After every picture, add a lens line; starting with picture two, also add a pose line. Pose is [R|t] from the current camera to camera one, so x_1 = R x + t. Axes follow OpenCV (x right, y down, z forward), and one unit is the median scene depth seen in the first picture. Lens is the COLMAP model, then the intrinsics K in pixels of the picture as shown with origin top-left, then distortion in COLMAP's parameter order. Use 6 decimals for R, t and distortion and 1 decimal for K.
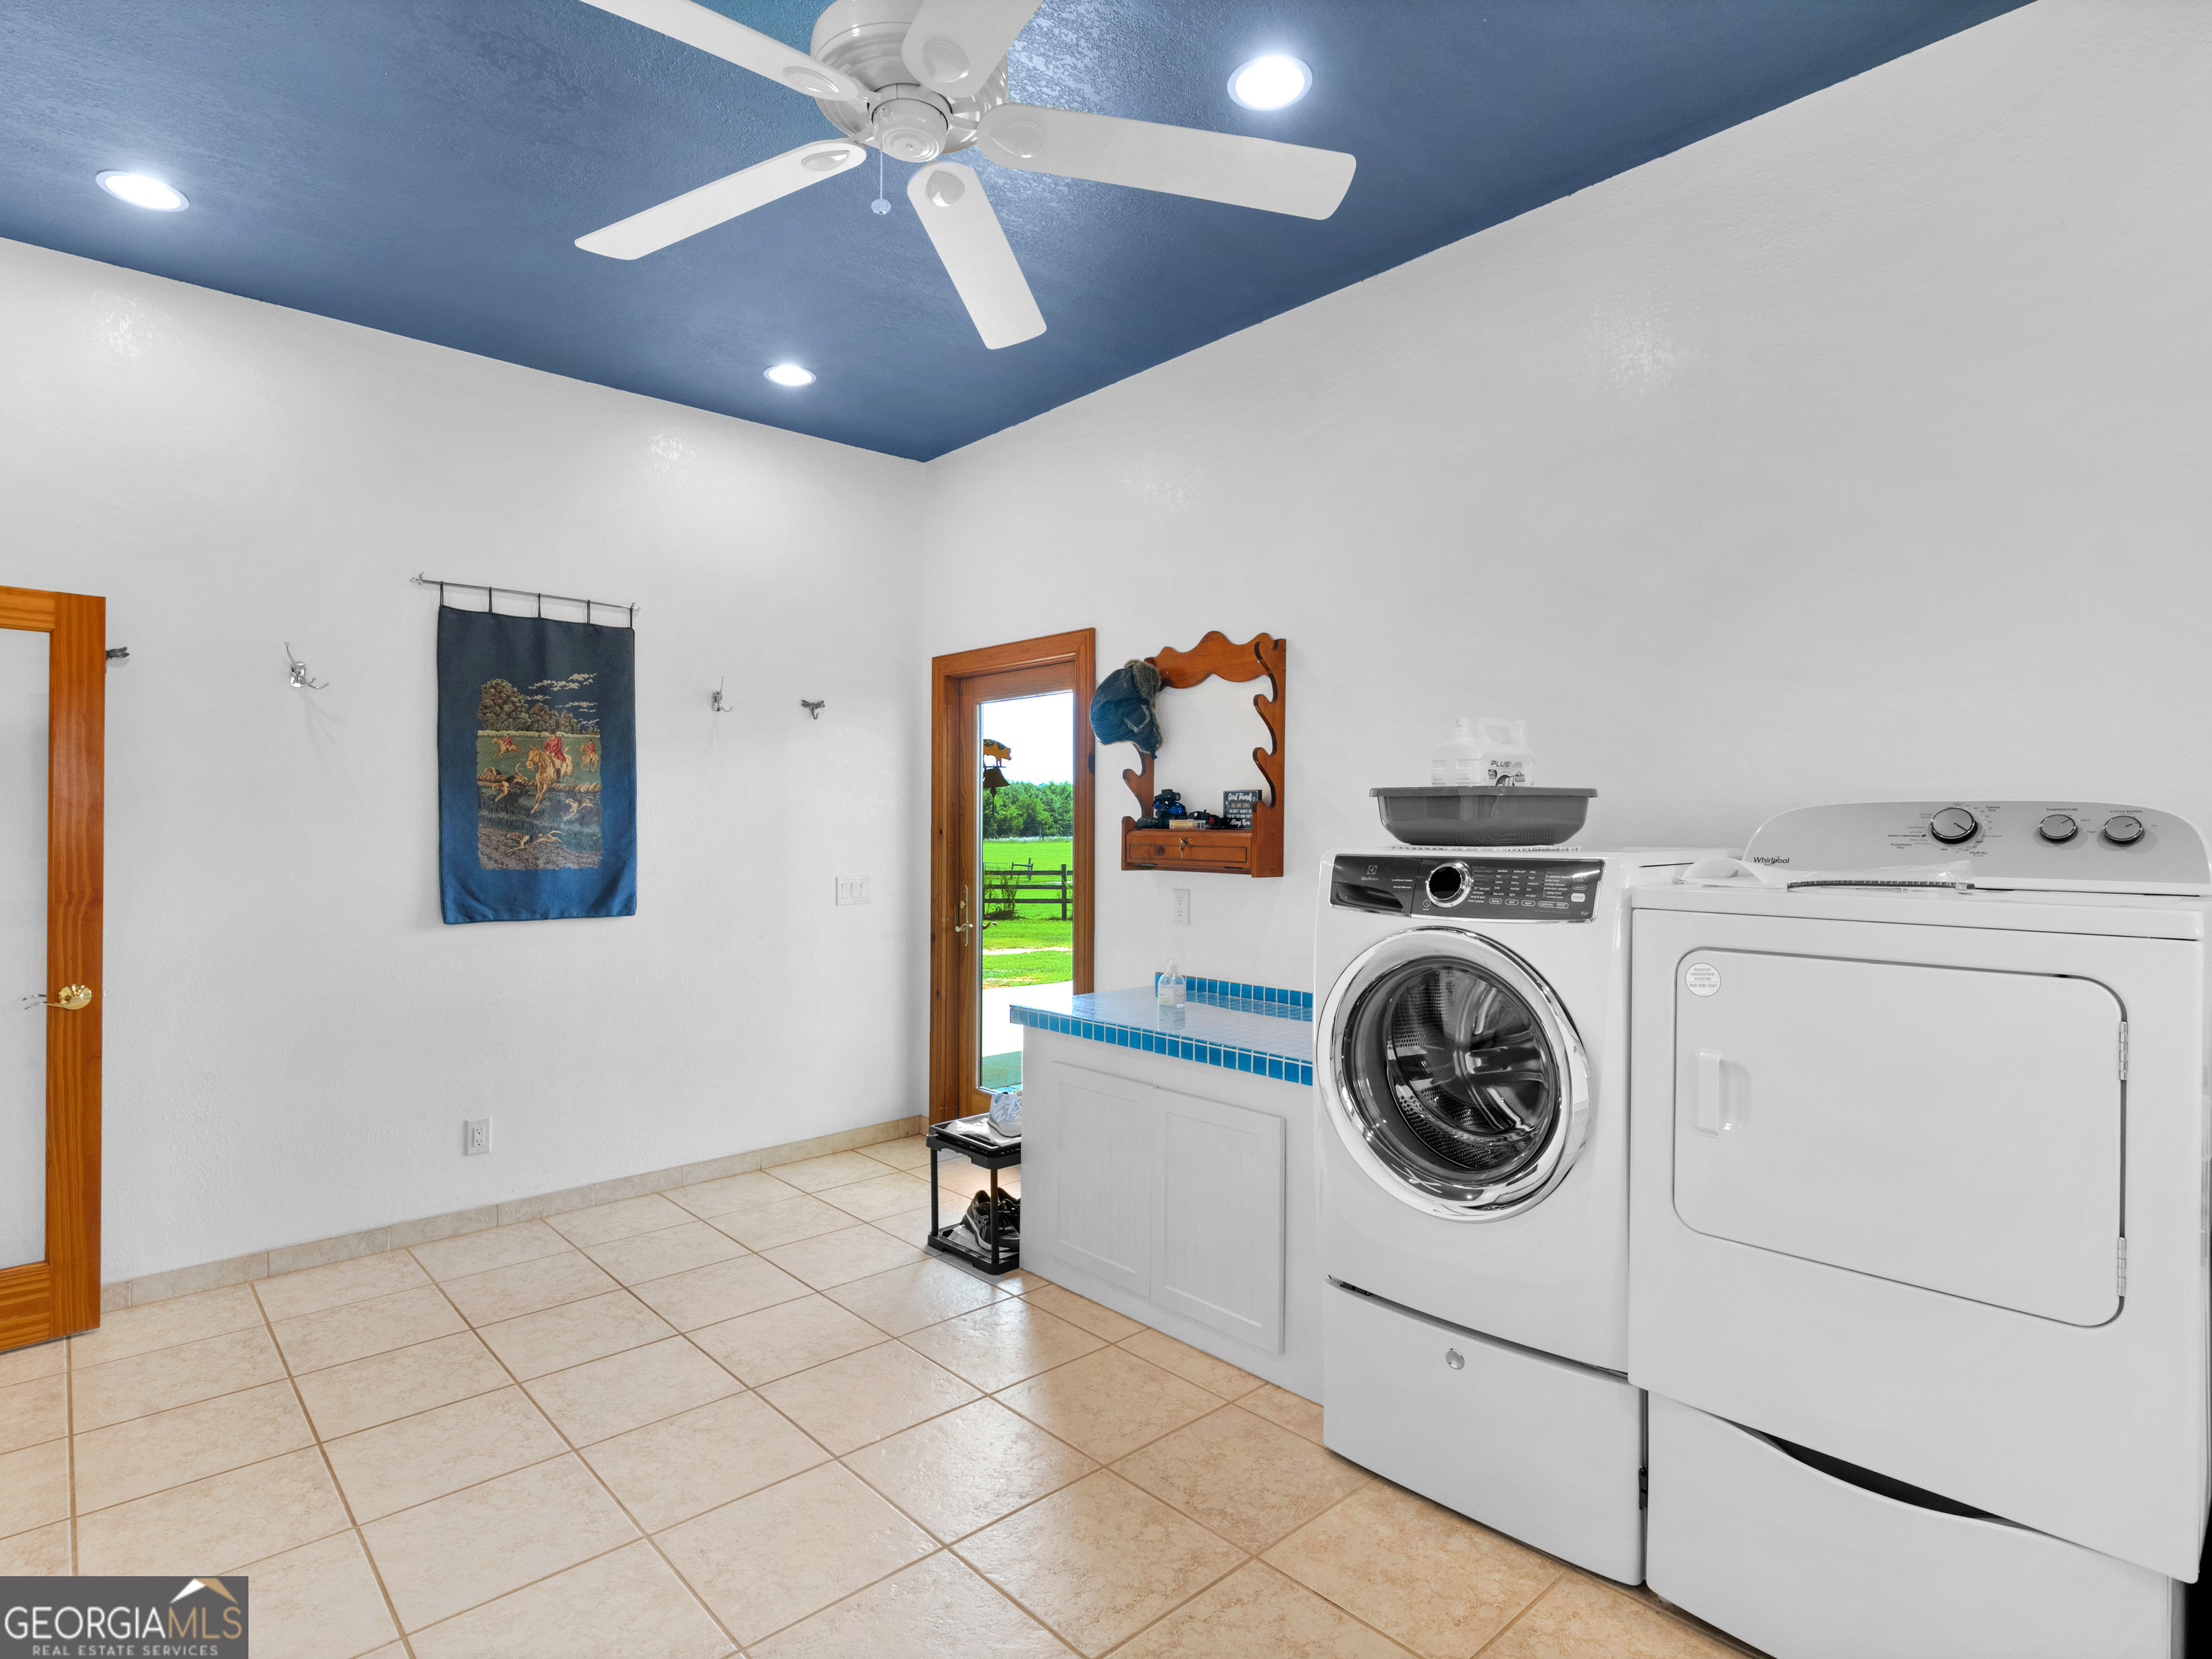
lens RADIAL K [[1139.1, 0, 1111.3], [0, 1139.1, 822.5], [0, 0, 1]] dist [-0.006947, -0.000054]
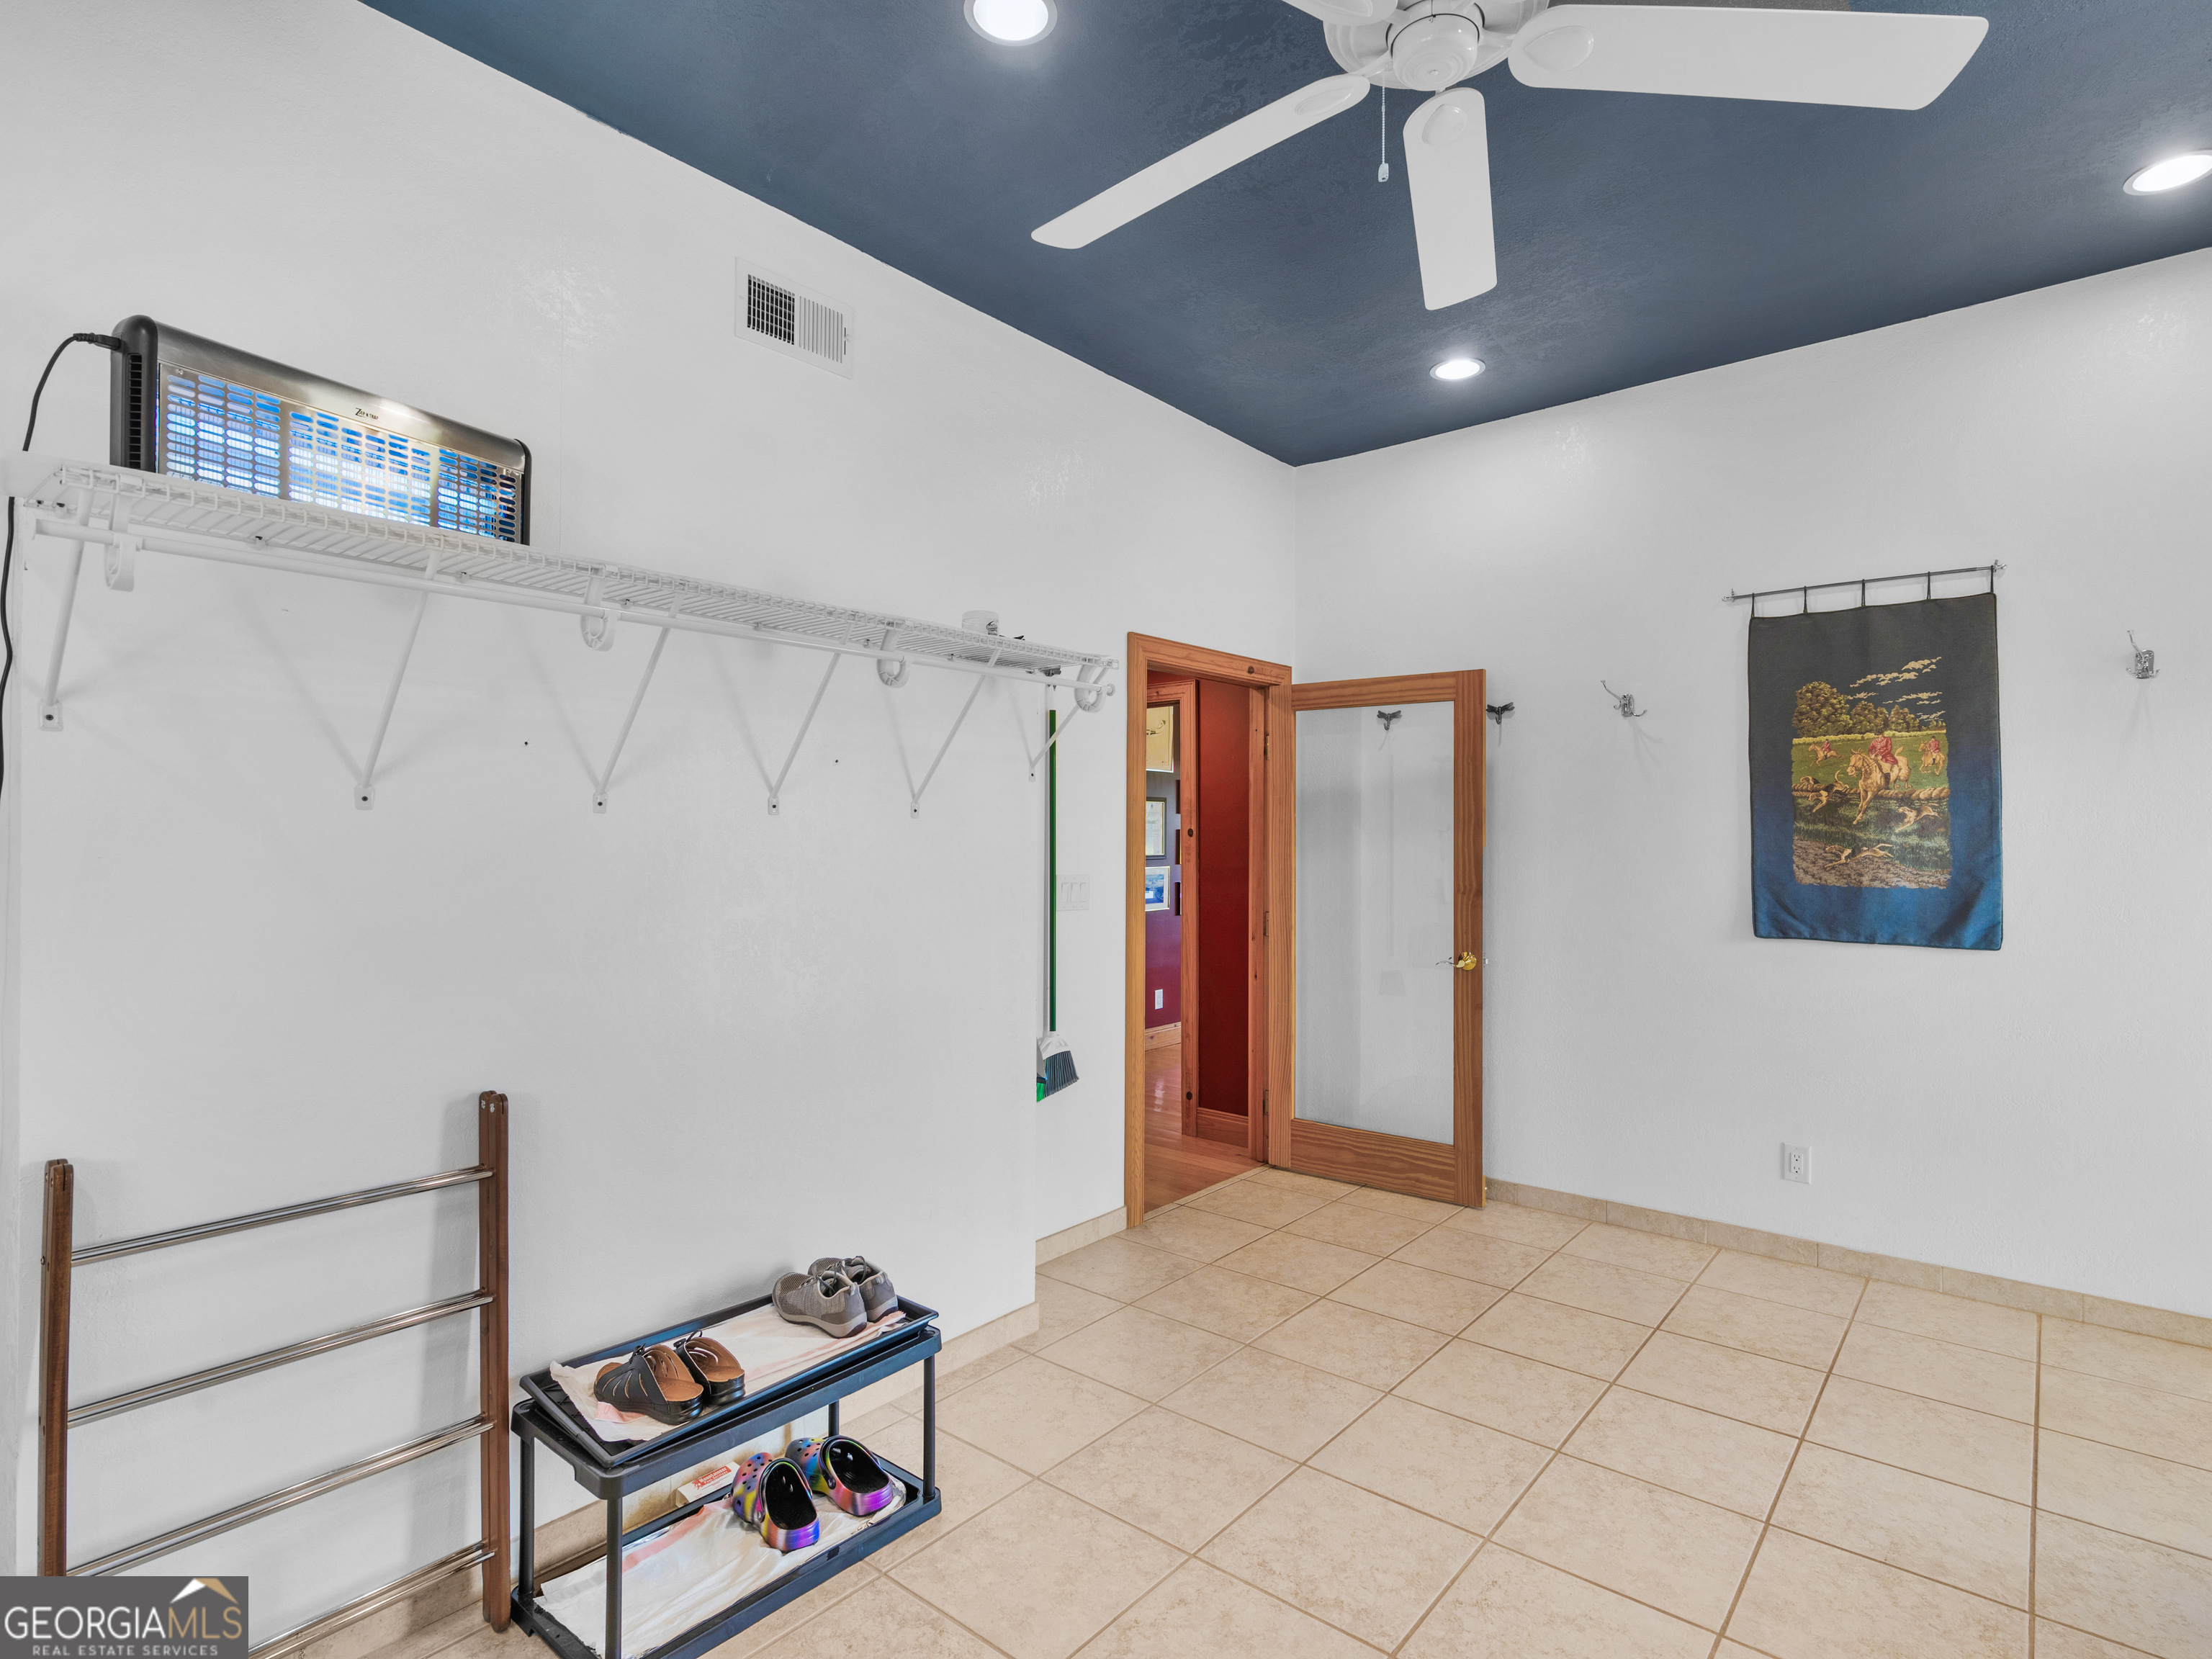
lens RADIAL K [[1139.1, 0, 1111.3], [0, 1139.1, 822.5], [0, 0, 1]] dist [-0.006947, -0.000054]
pose [[0.118028, -0.011649, -0.992942, 0.318499], [0.002287, 0.999932, -0.011459, -0.000629], [0.993008, -0.000918, 0.118047, 0.307390]]
